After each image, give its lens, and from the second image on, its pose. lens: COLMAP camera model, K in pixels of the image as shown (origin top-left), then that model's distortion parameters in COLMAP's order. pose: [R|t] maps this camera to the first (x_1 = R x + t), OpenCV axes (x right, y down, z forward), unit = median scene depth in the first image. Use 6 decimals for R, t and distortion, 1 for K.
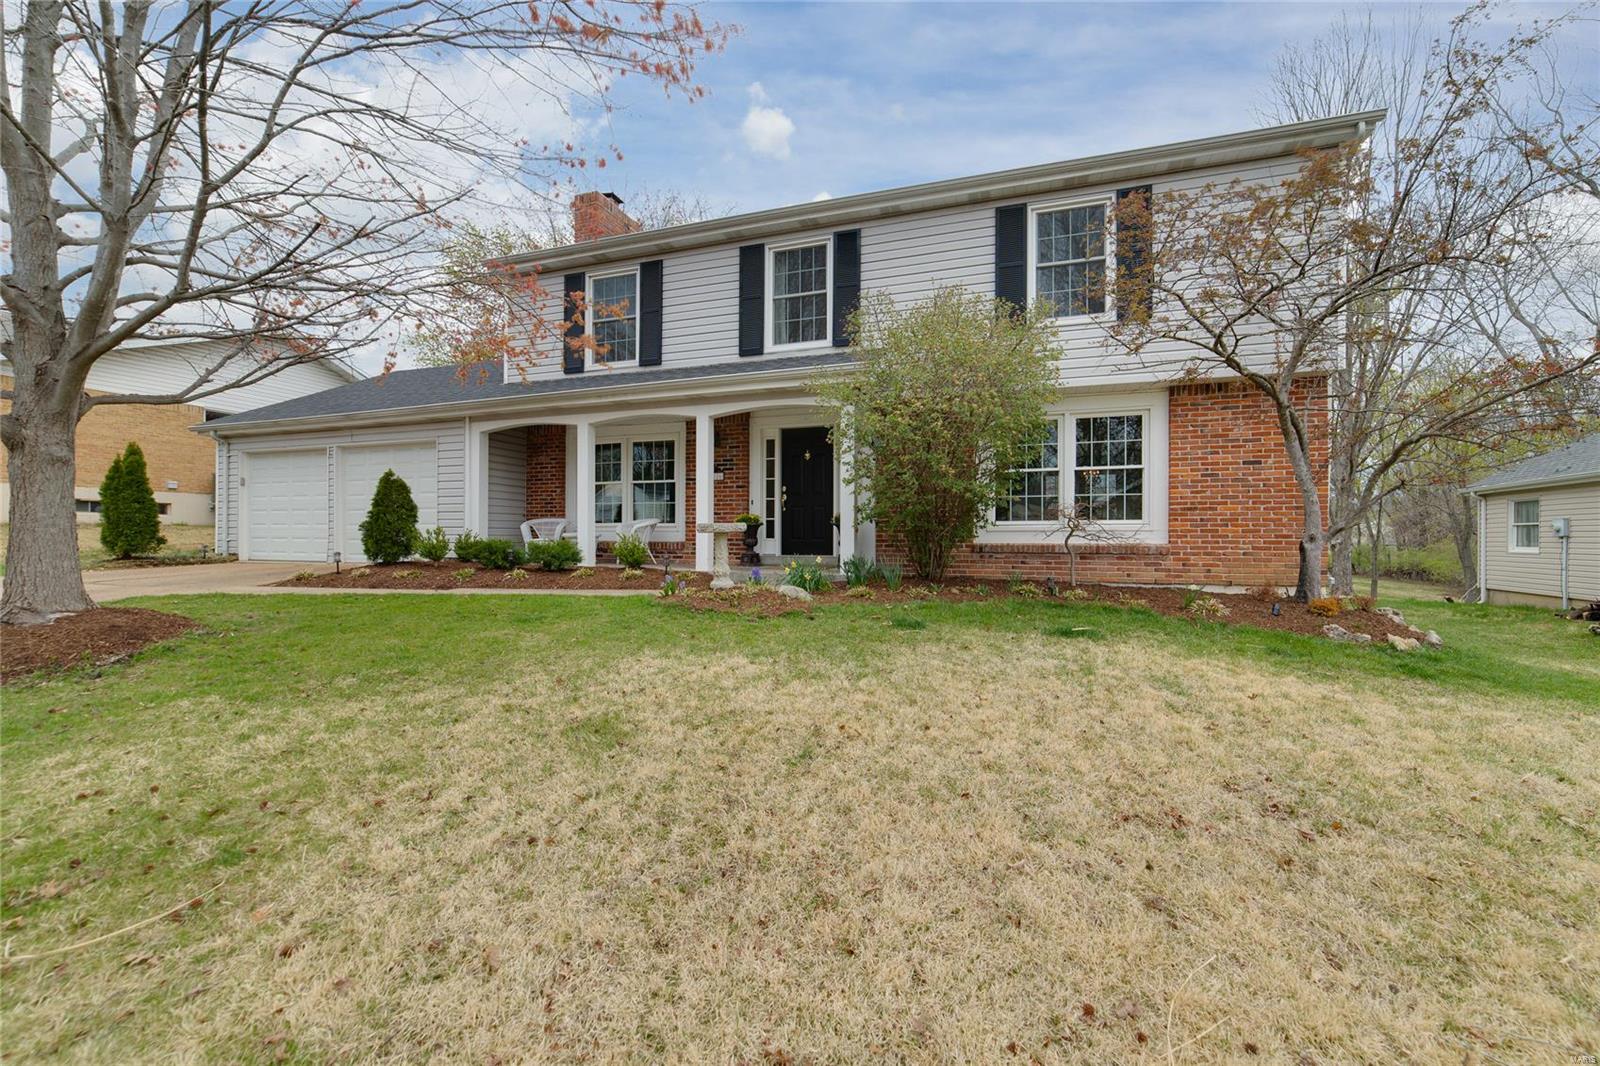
lens RADIAL K [[630.4, 0, 805.9], [0, 630.4, 529.1], [0, 0, 1]] dist [-0.021682, 0.010265]
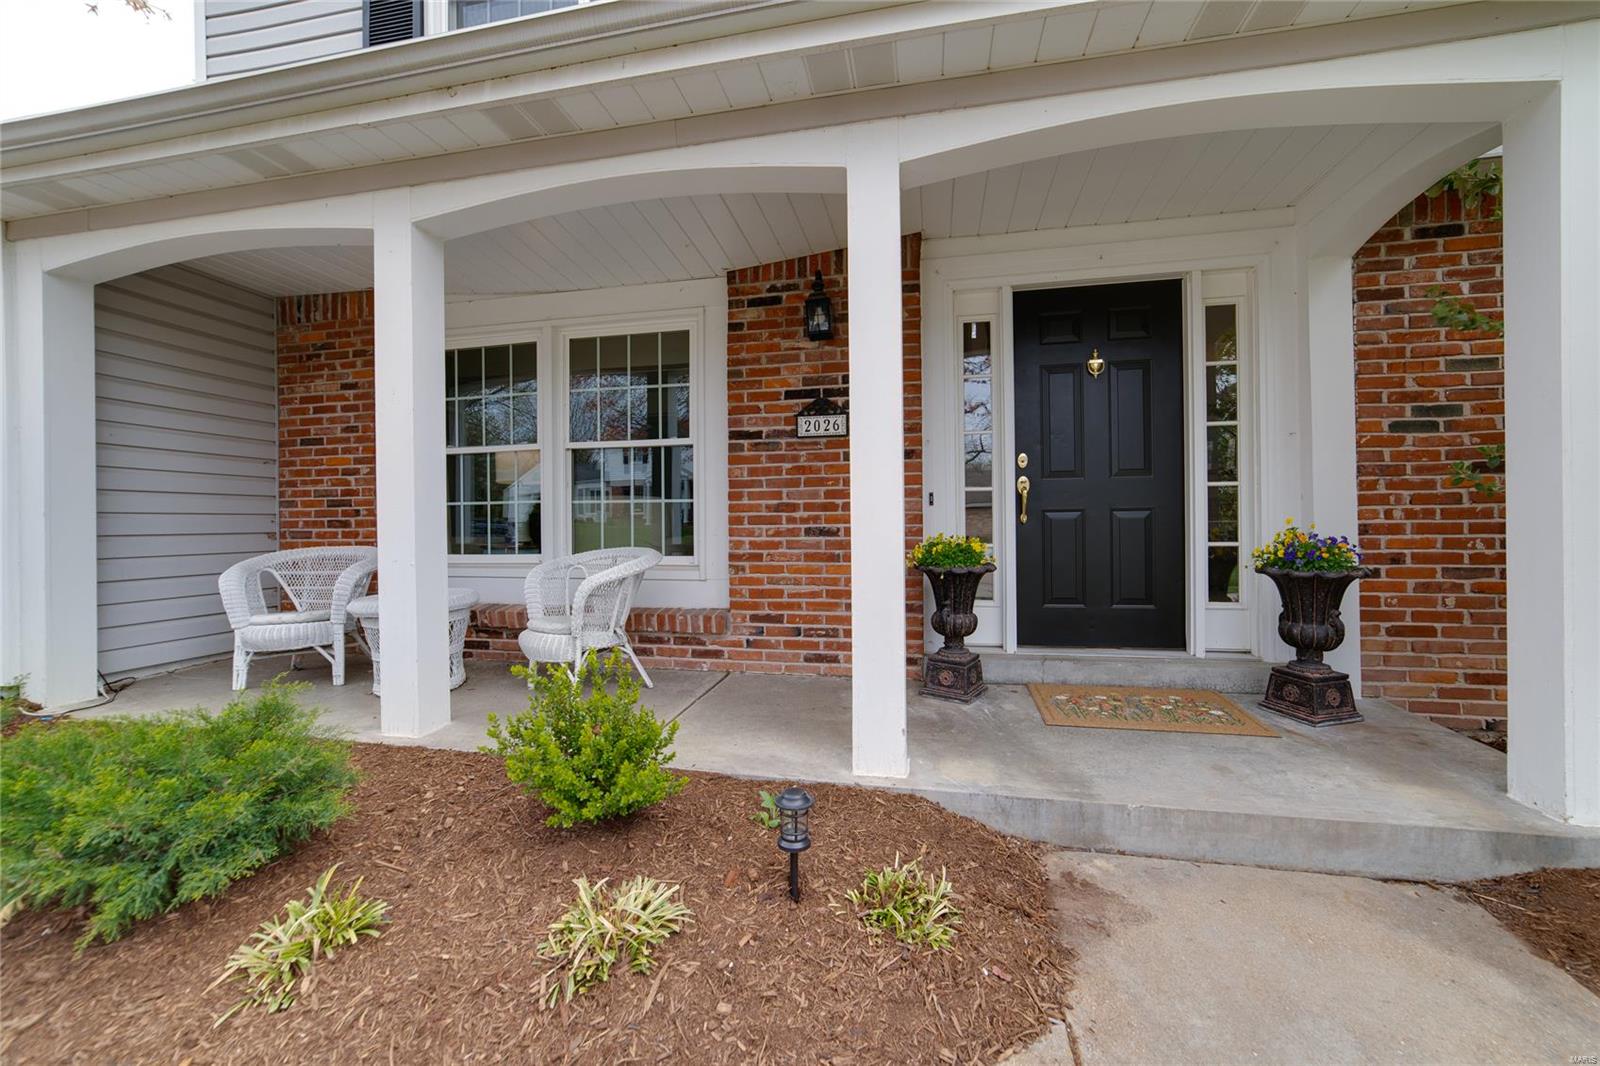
lens RADIAL K [[630.4, 0, 805.9], [0, 630.4, 529.1], [0, 0, 1]] dist [-0.021682, 0.010265]
pose [[0.992567, -0.013788, 0.120912, -0.190680], [0.012569, 0.999862, 0.010837, -0.029131], [-0.121045, -0.009237, 0.992604, 0.640702]]
